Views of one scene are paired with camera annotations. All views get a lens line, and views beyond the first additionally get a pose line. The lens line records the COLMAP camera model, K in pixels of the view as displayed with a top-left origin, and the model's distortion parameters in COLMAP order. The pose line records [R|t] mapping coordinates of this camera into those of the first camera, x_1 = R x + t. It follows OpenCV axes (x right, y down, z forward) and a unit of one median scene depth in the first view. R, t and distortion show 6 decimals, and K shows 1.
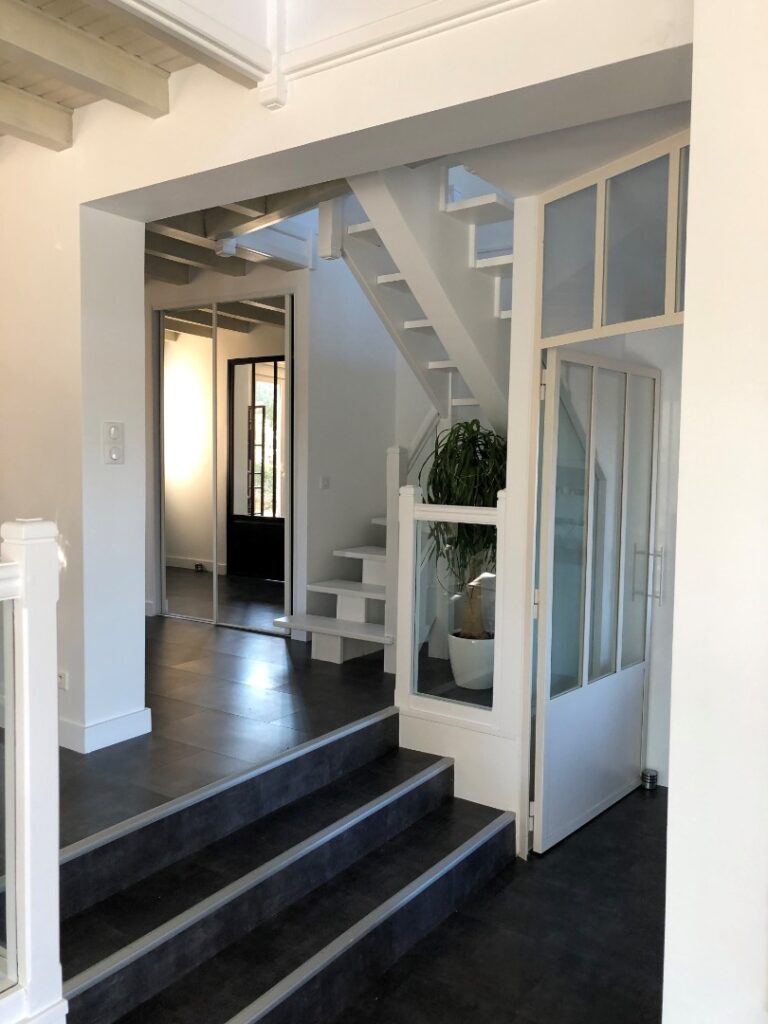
lens RADIAL K [[839.4, 0, 381.0], [0, 839.4, 510.6], [0, 0, 1]] dist [0.014674, -0.007198]
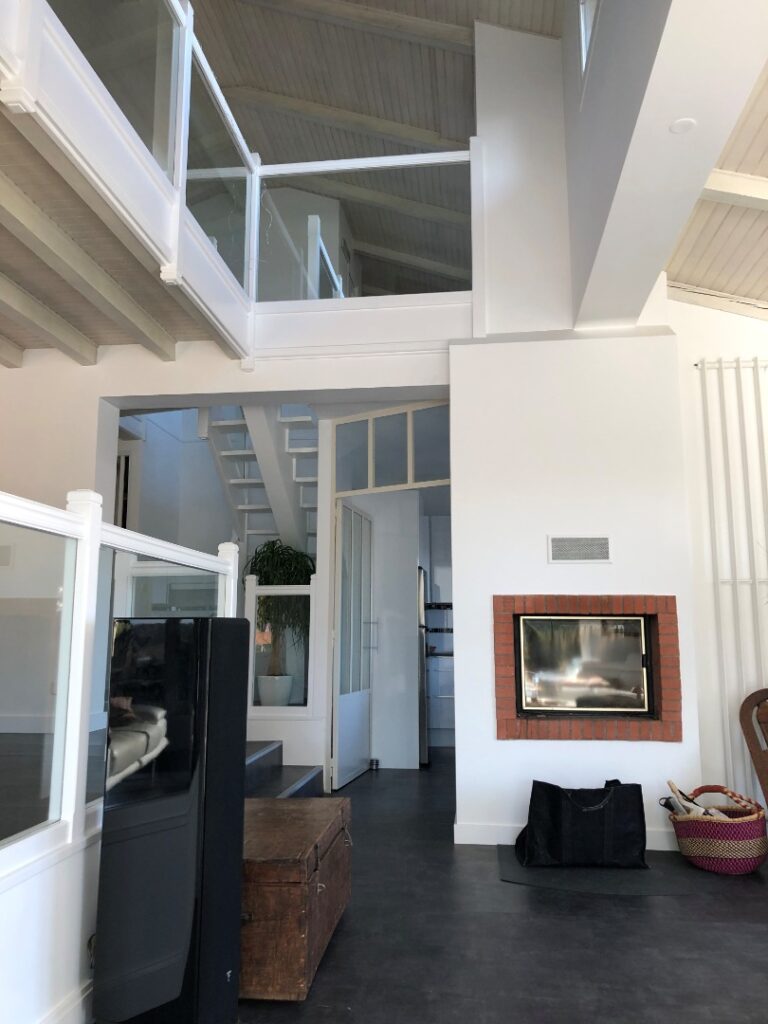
lens RADIAL K [[838.6, 0, 388.7], [0, 838.6, 504.0], [0, 0, 1]] dist [0.091375, -0.127077]
pose [[0.877253, 0.062449, 0.475950, -0.595845], [0.043025, 0.977282, -0.207529, 0.214521], [-0.478097, 0.202533, 0.854637, -0.655889]]
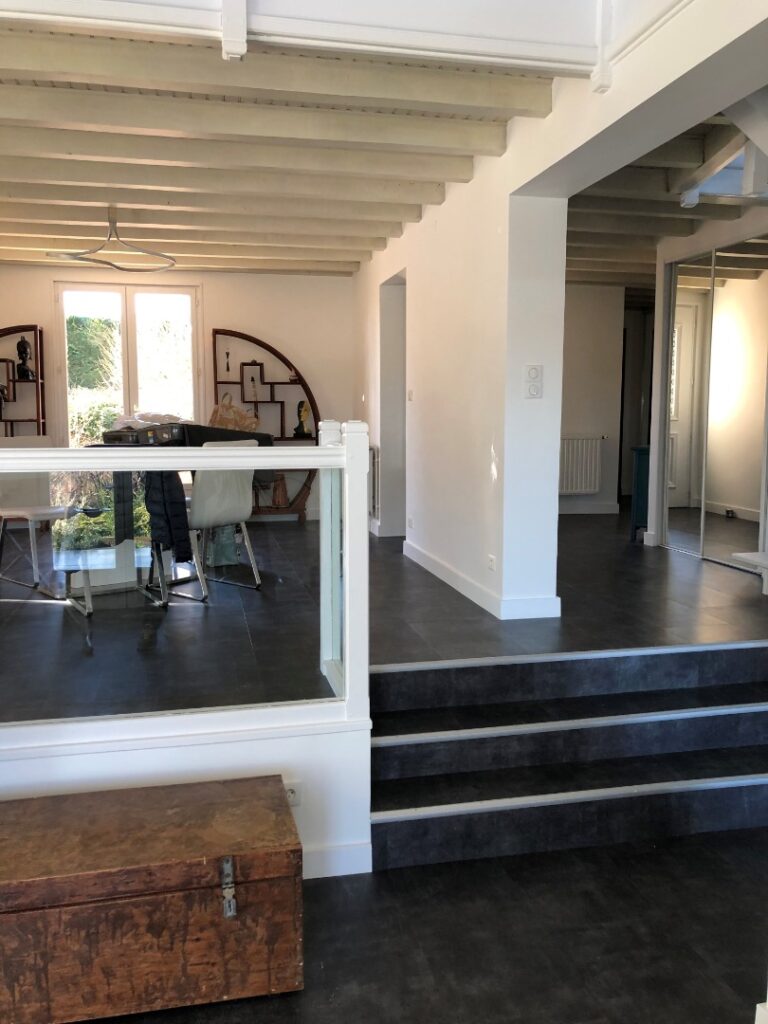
lens RADIAL K [[839.4, 0, 381.0], [0, 839.4, 510.6], [0, 0, 1]] dist [0.014674, -0.007198]
pose [[0.732264, 0.066878, -0.677729, 0.374868], [-0.033417, 0.997496, 0.062327, 0.040945], [0.680200, -0.022993, 0.732666, -0.084088]]
